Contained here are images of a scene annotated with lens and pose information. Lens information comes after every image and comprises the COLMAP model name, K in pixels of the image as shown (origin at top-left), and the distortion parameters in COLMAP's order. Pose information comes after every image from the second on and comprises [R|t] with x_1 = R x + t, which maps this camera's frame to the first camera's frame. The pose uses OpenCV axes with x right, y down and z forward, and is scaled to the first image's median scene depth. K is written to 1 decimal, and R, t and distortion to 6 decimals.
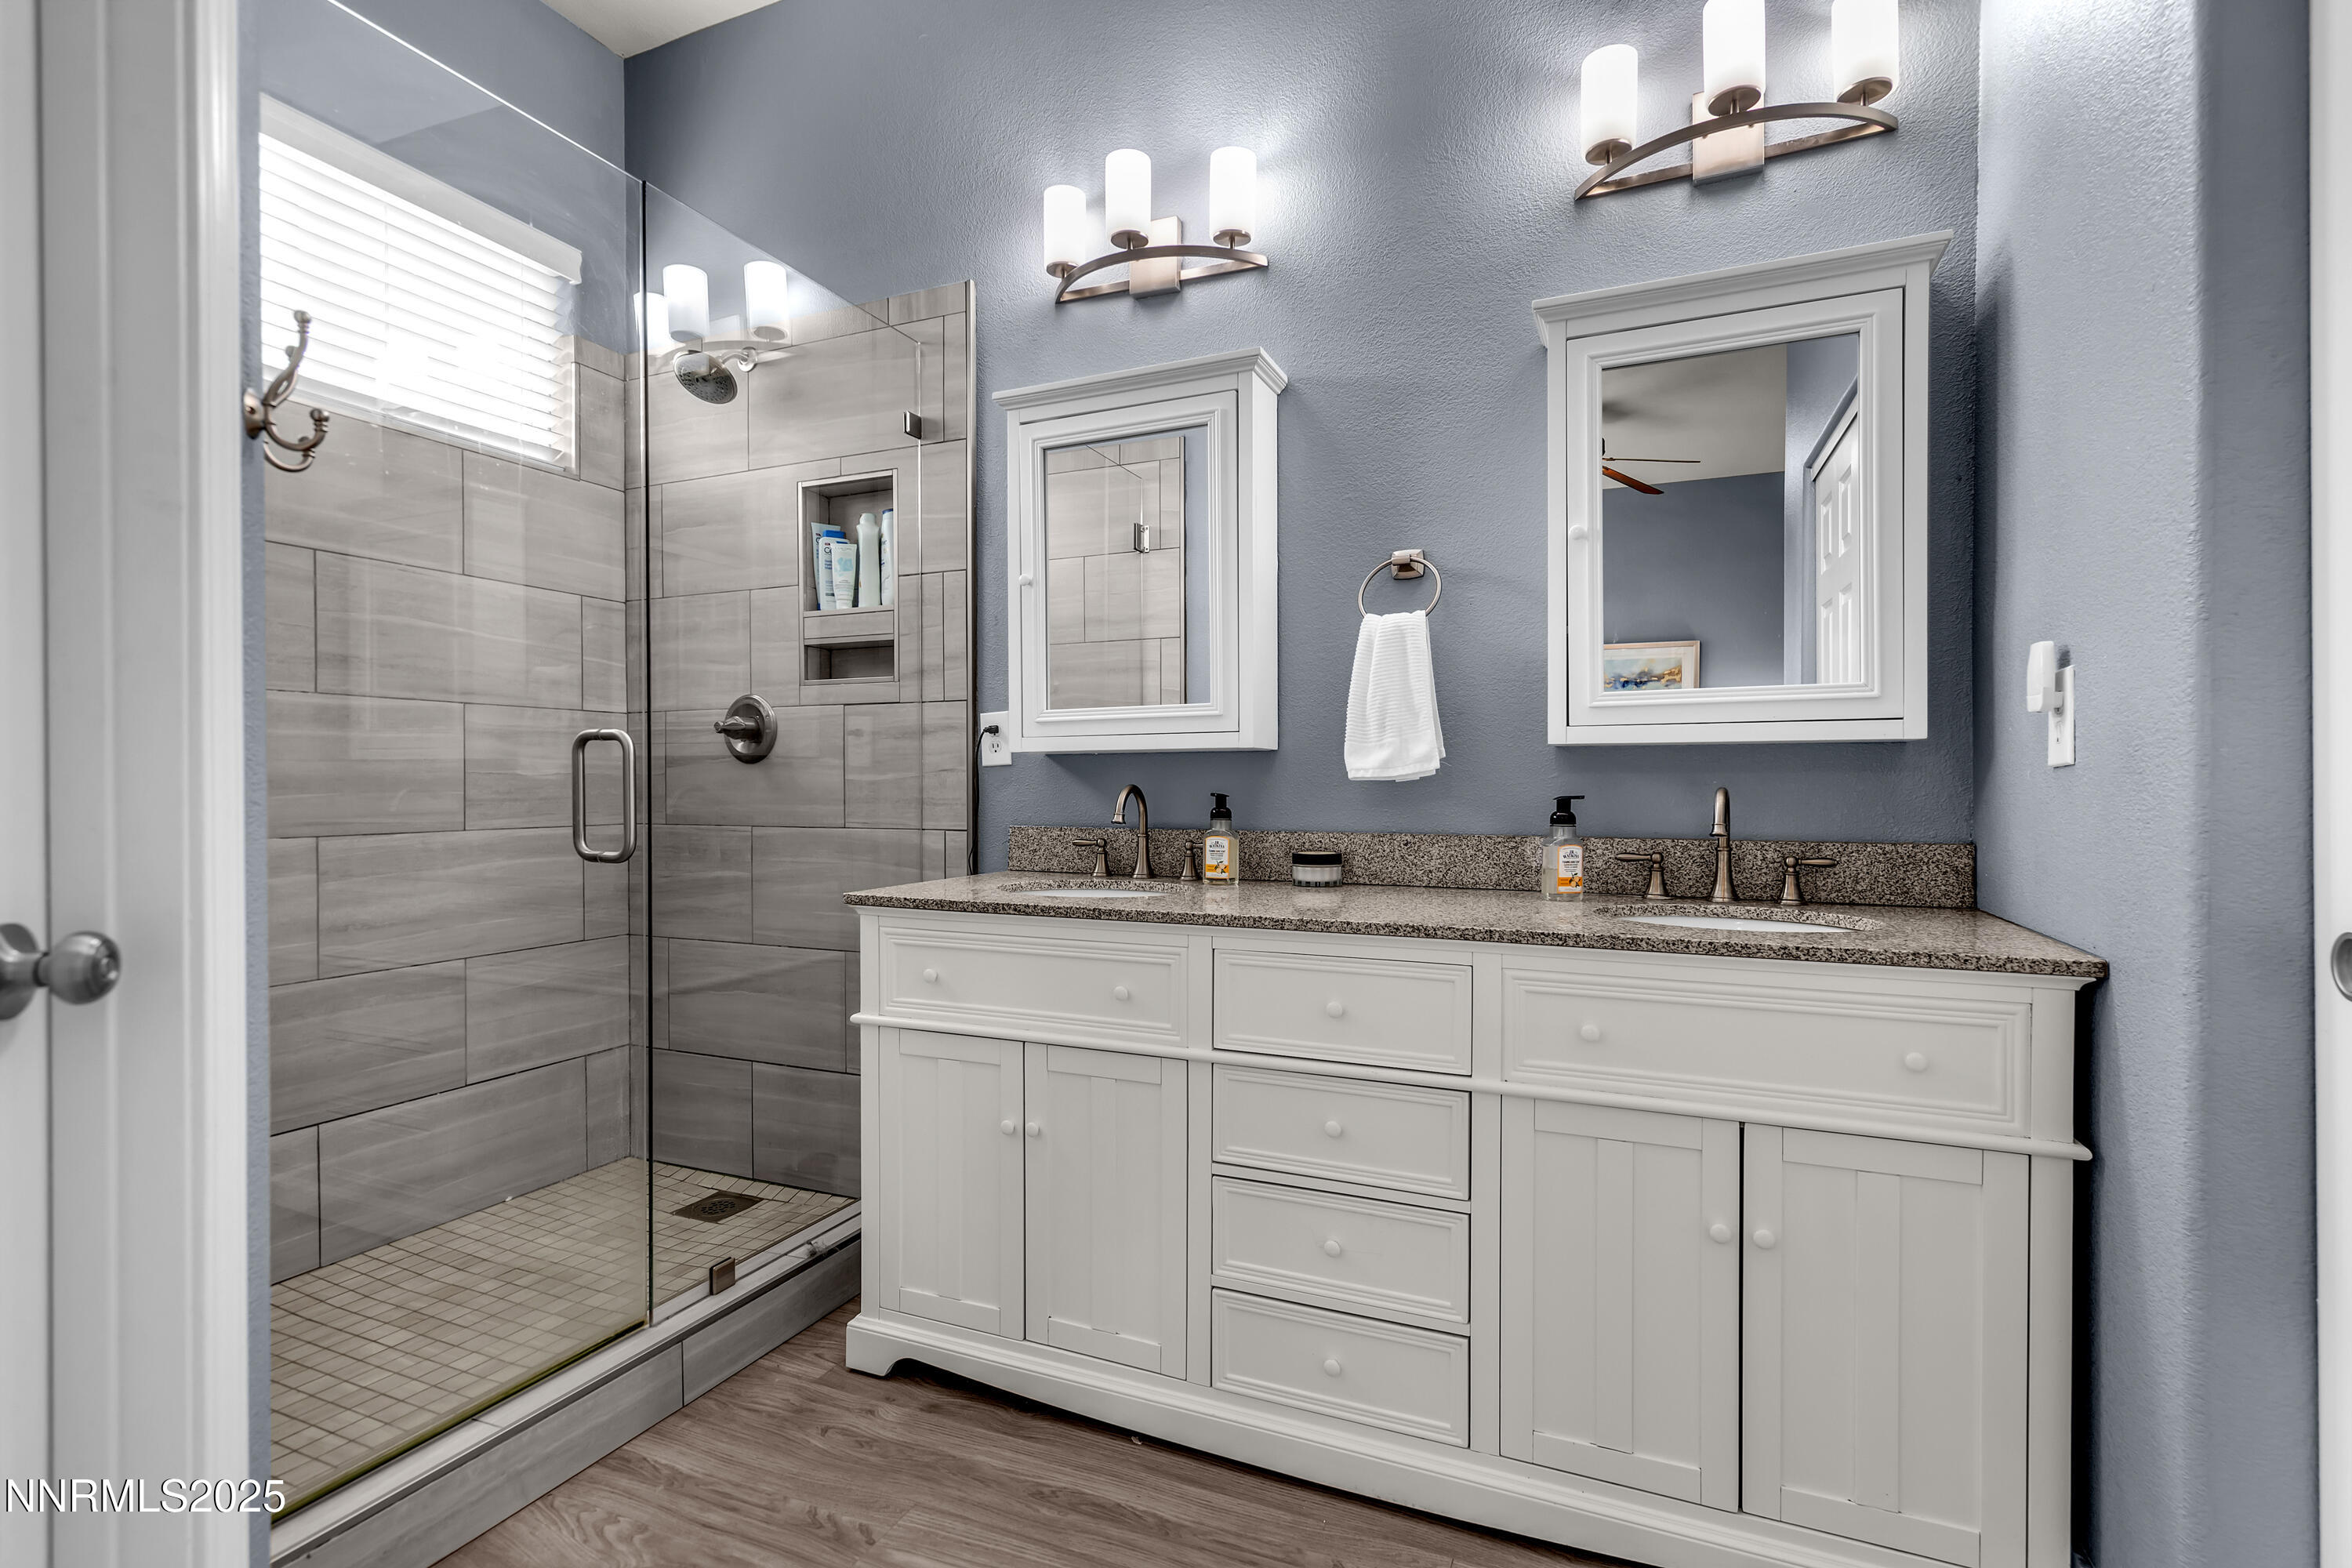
lens RADIAL K [[1105.6, 0, 1177.1], [0, 1105.6, 791.8], [0, 0, 1]] dist [-0.000386, -0.000007]
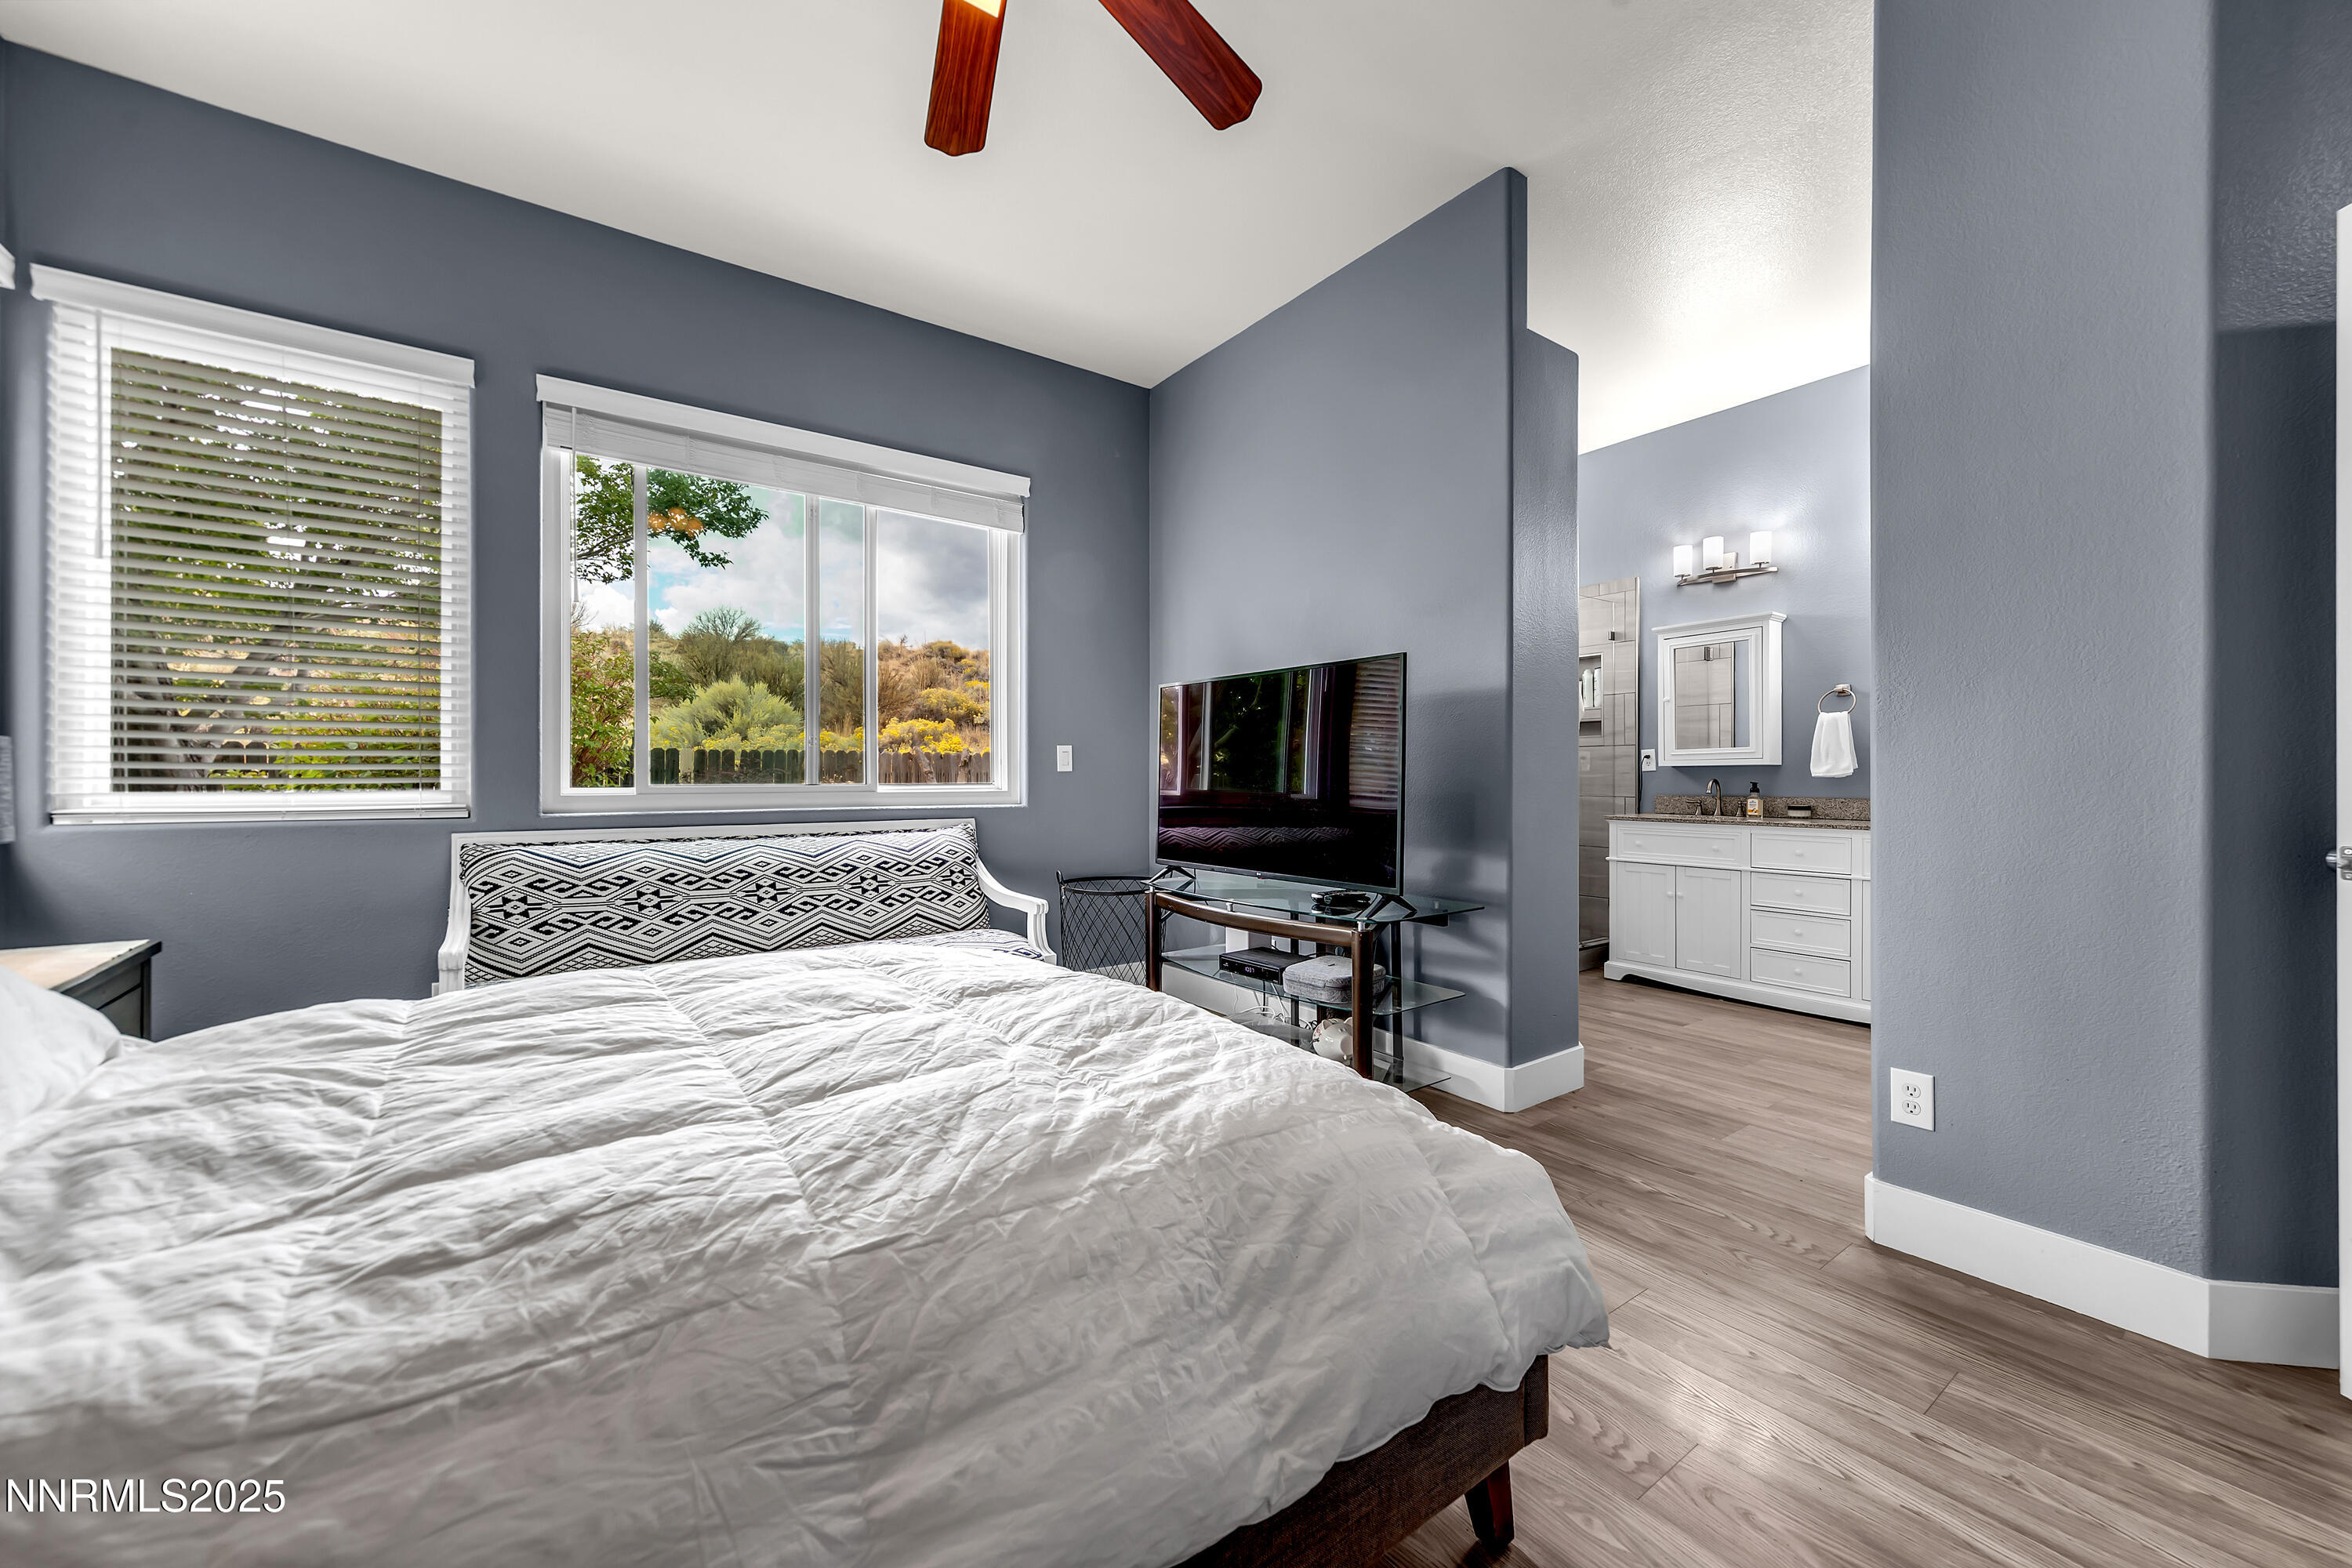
lens RADIAL K [[910.1, 0, 1192.3], [0, 910.1, 781.6], [0, 0, 1]] dist [-0.000527, 0.000002]
pose [[0.868810, 0.001116, -0.495144, -0.044250], [0.000021, 0.999997, 0.002292, -0.004713], [0.495145, -0.002002, 0.868808, -1.348634]]
